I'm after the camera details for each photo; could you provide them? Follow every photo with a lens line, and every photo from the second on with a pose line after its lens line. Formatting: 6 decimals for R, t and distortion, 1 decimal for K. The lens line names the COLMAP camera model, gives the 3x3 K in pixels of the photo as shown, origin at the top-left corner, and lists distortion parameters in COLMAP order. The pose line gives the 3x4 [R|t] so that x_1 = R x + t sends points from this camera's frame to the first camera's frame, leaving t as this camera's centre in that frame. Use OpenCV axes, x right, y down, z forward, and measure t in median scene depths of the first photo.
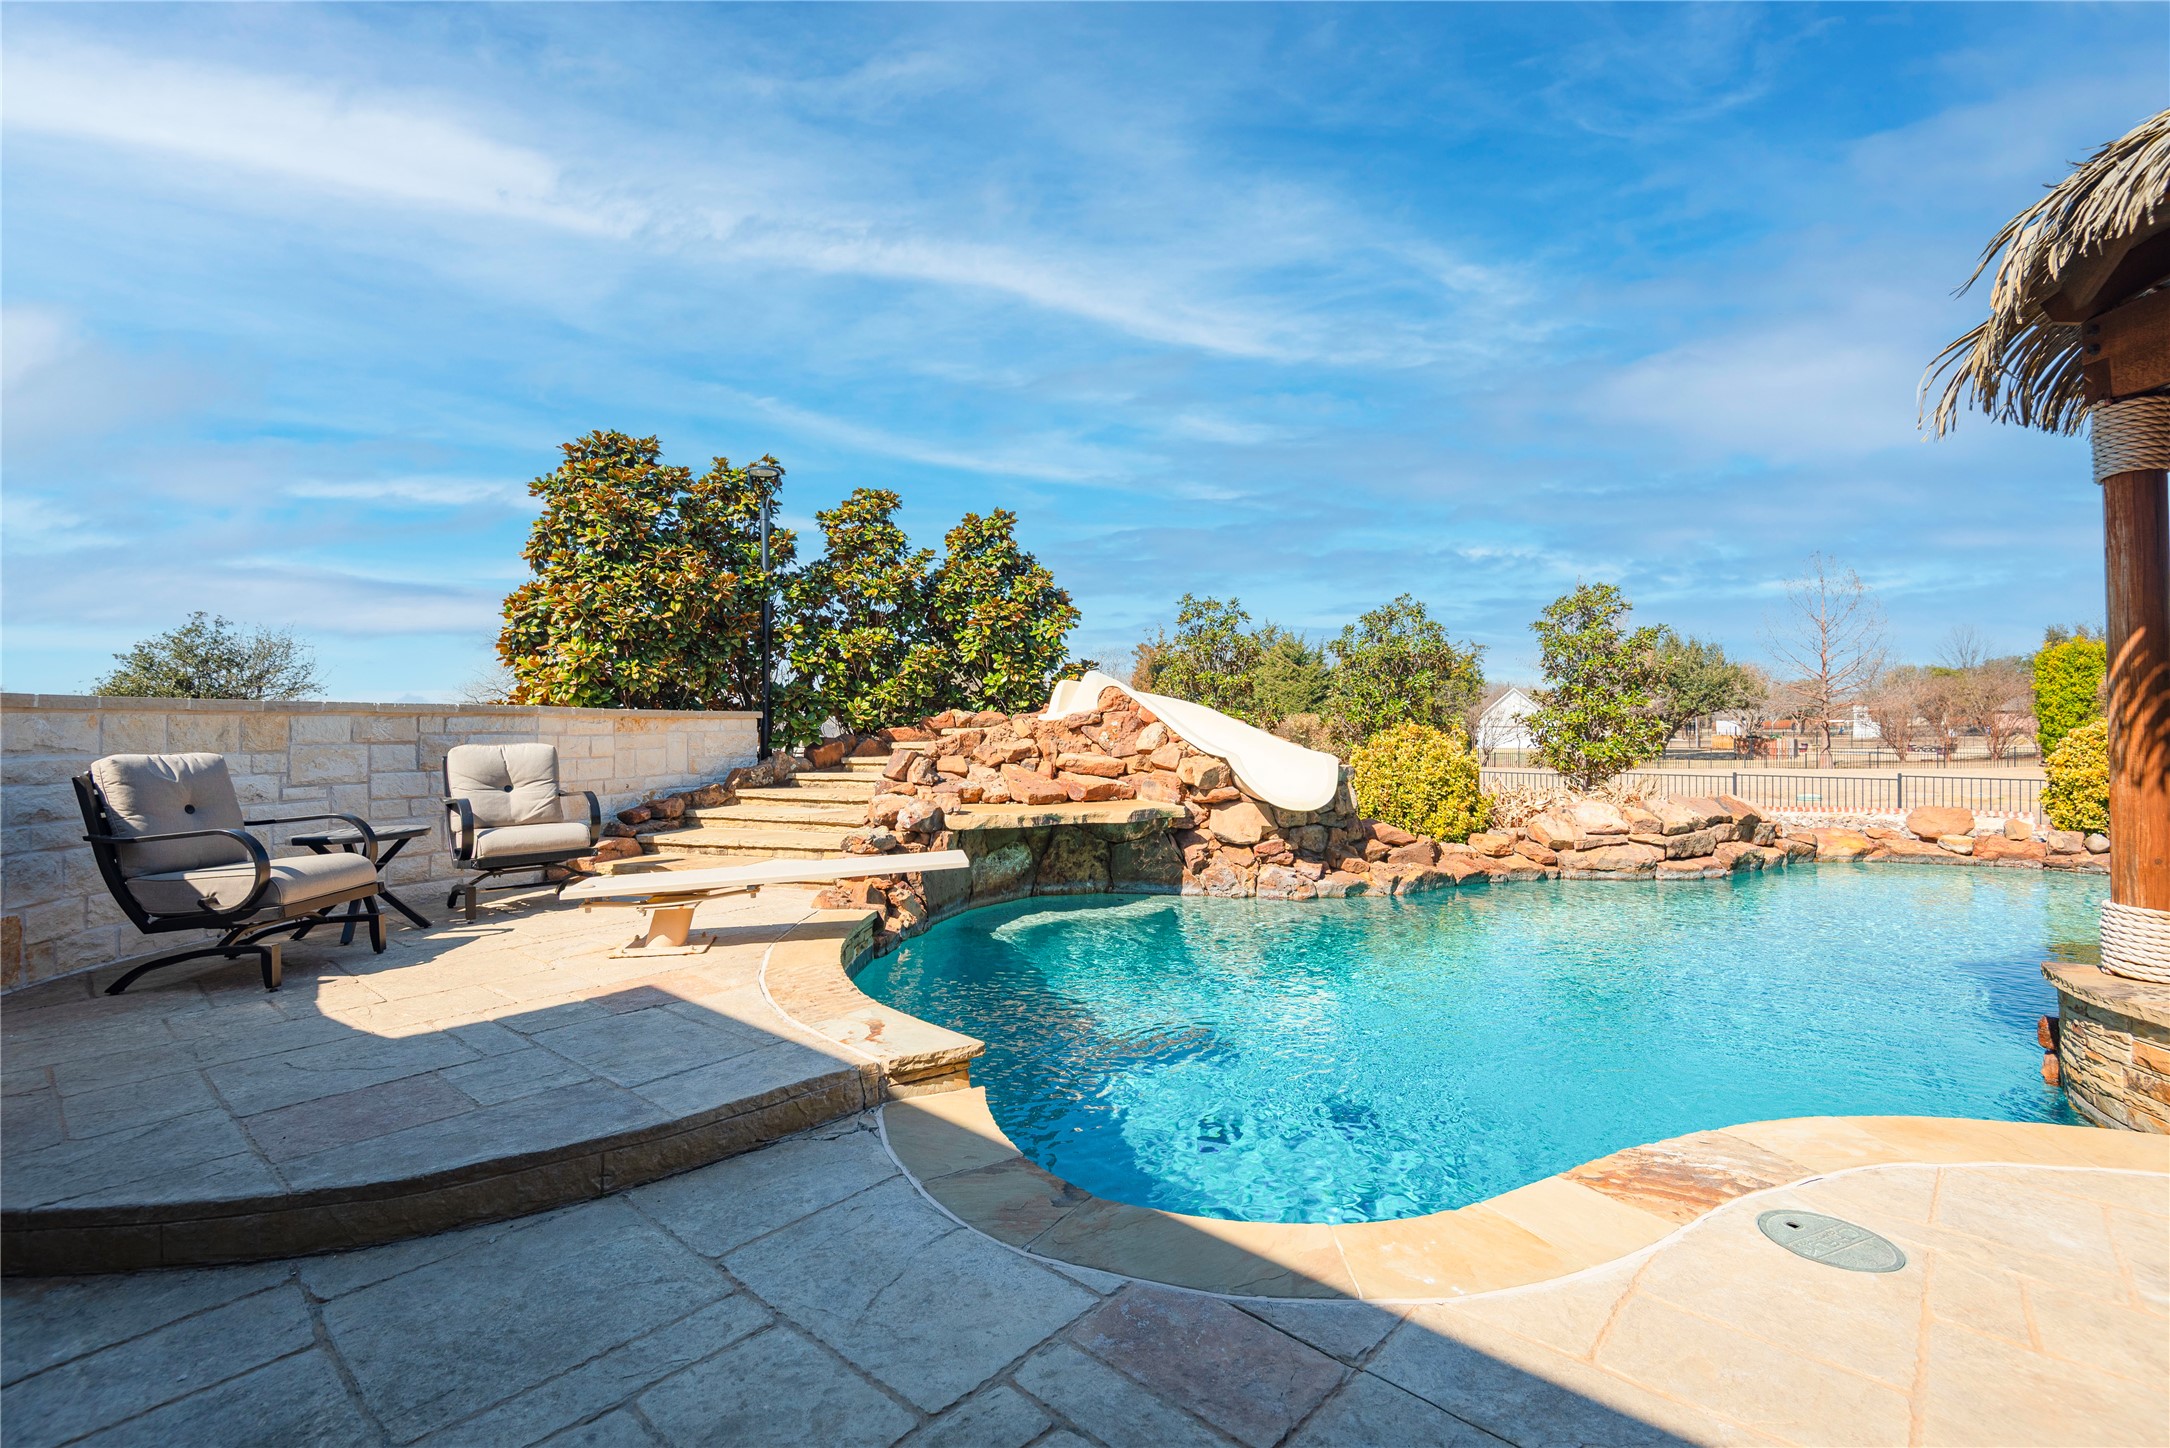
lens RADIAL K [[977.0, 0, 1084.1], [0, 977.0, 721.9], [0, 0, 1]] dist [0.046754, -0.036915]
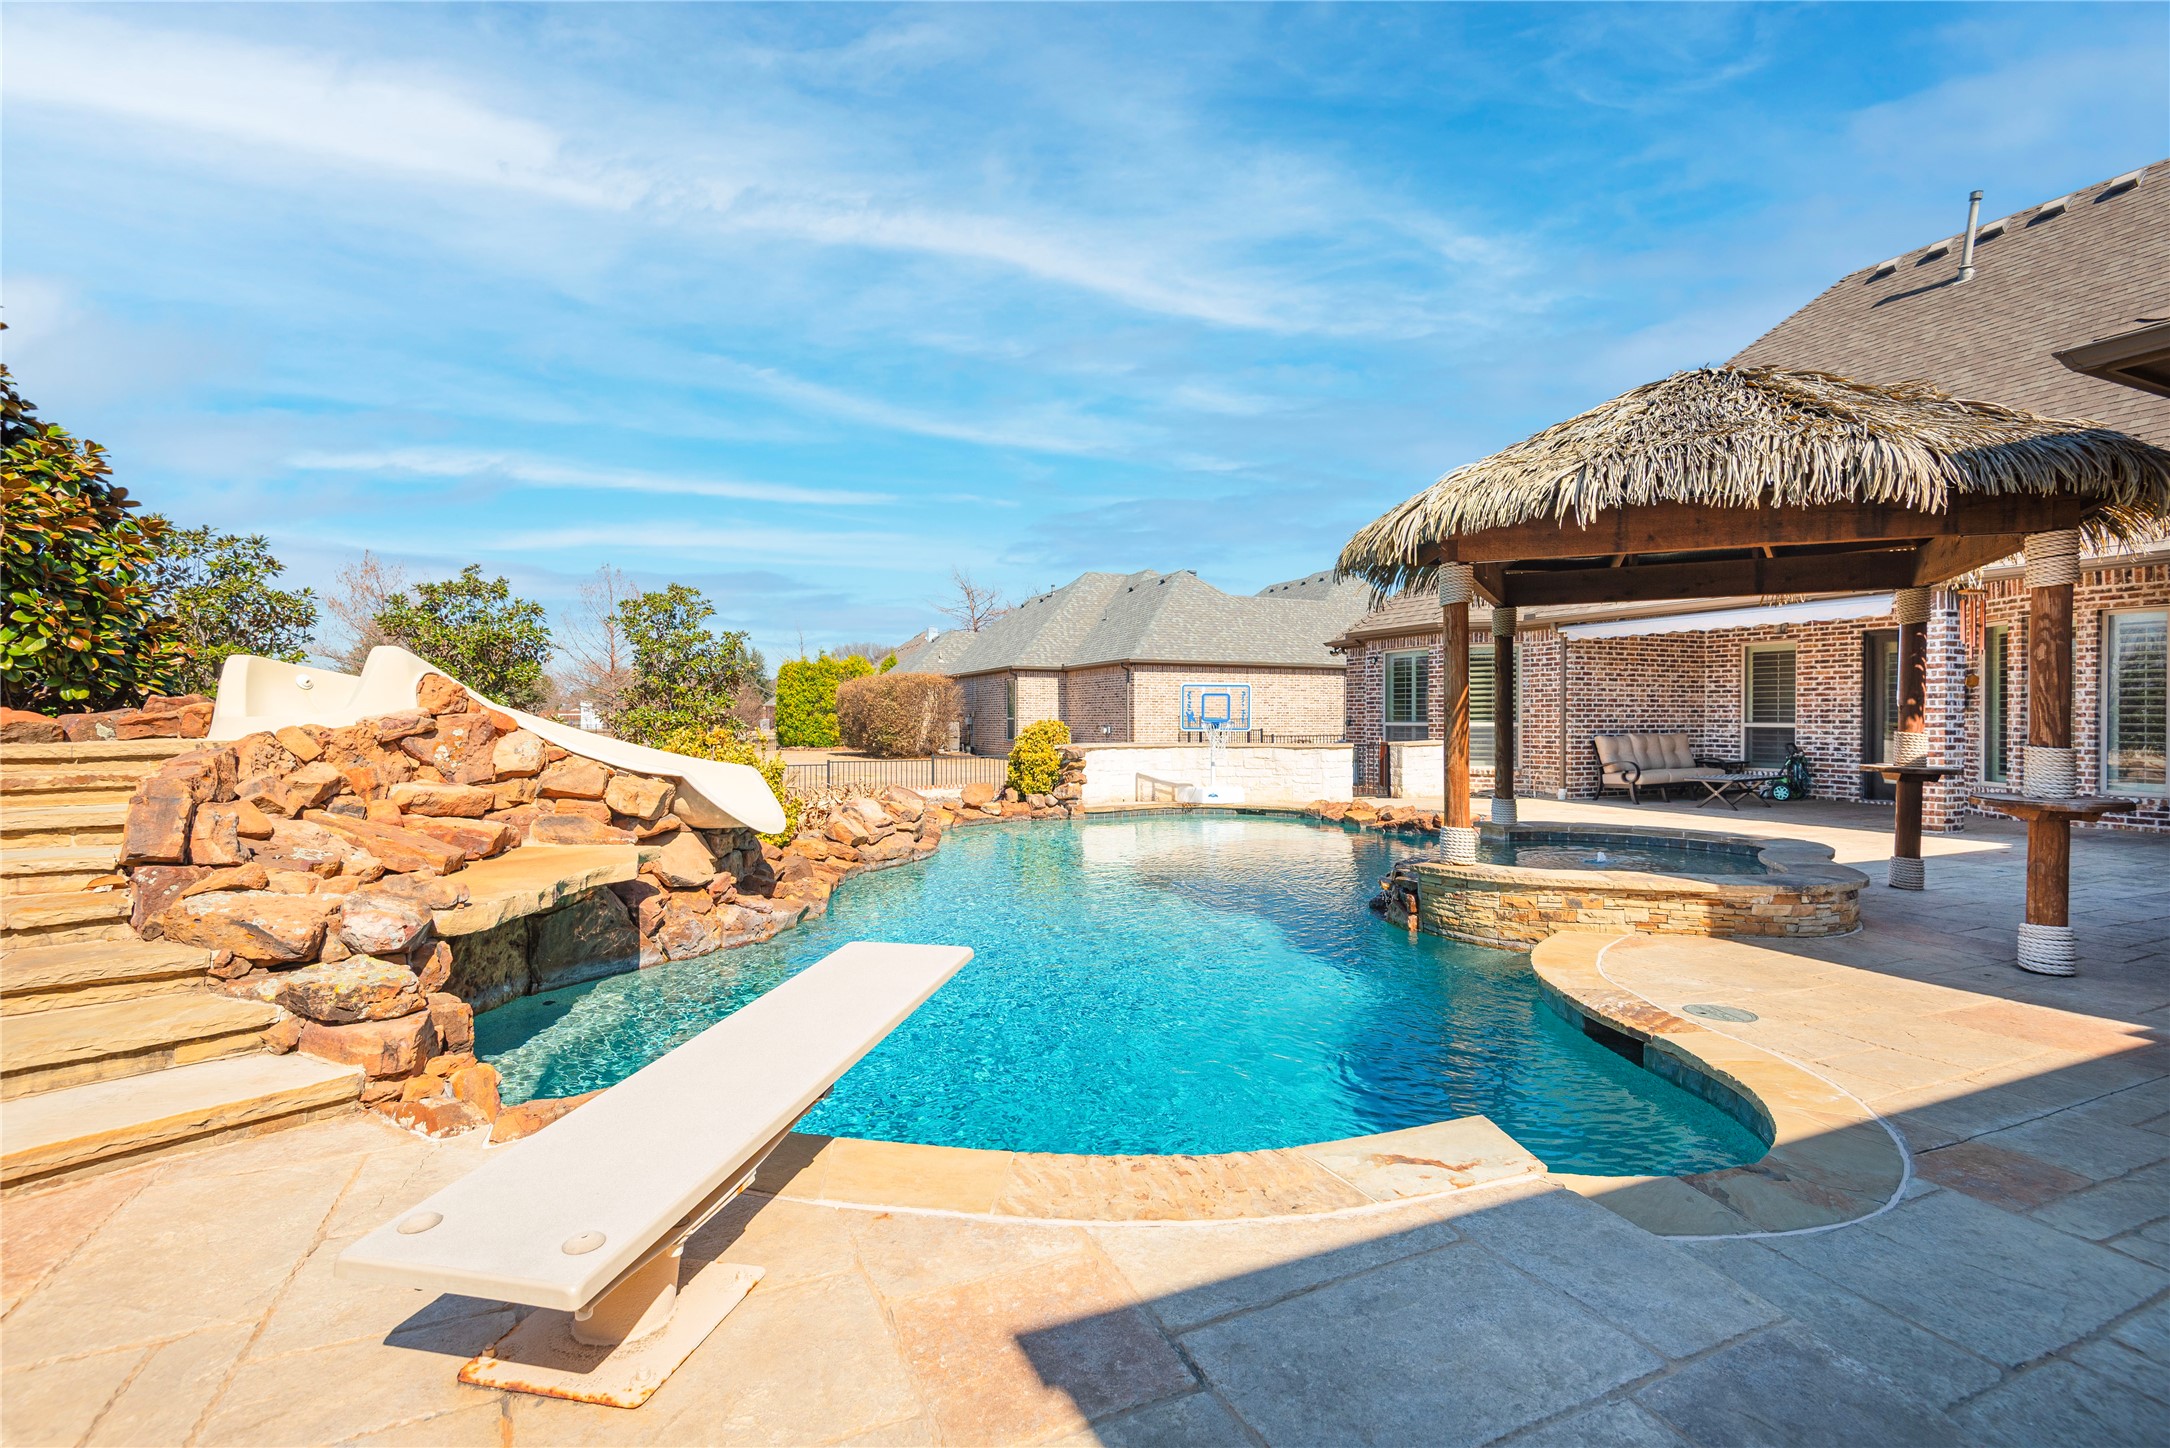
lens RADIAL K [[977.0, 0, 1084.1], [0, 977.0, 721.9], [0, 0, 1]] dist [0.046754, -0.036915]
pose [[0.402608, -0.004412, 0.915362, -0.433365], [-0.001960, 0.999982, 0.005682, -0.010809], [-0.915370, -0.004082, 0.402592, 0.402829]]
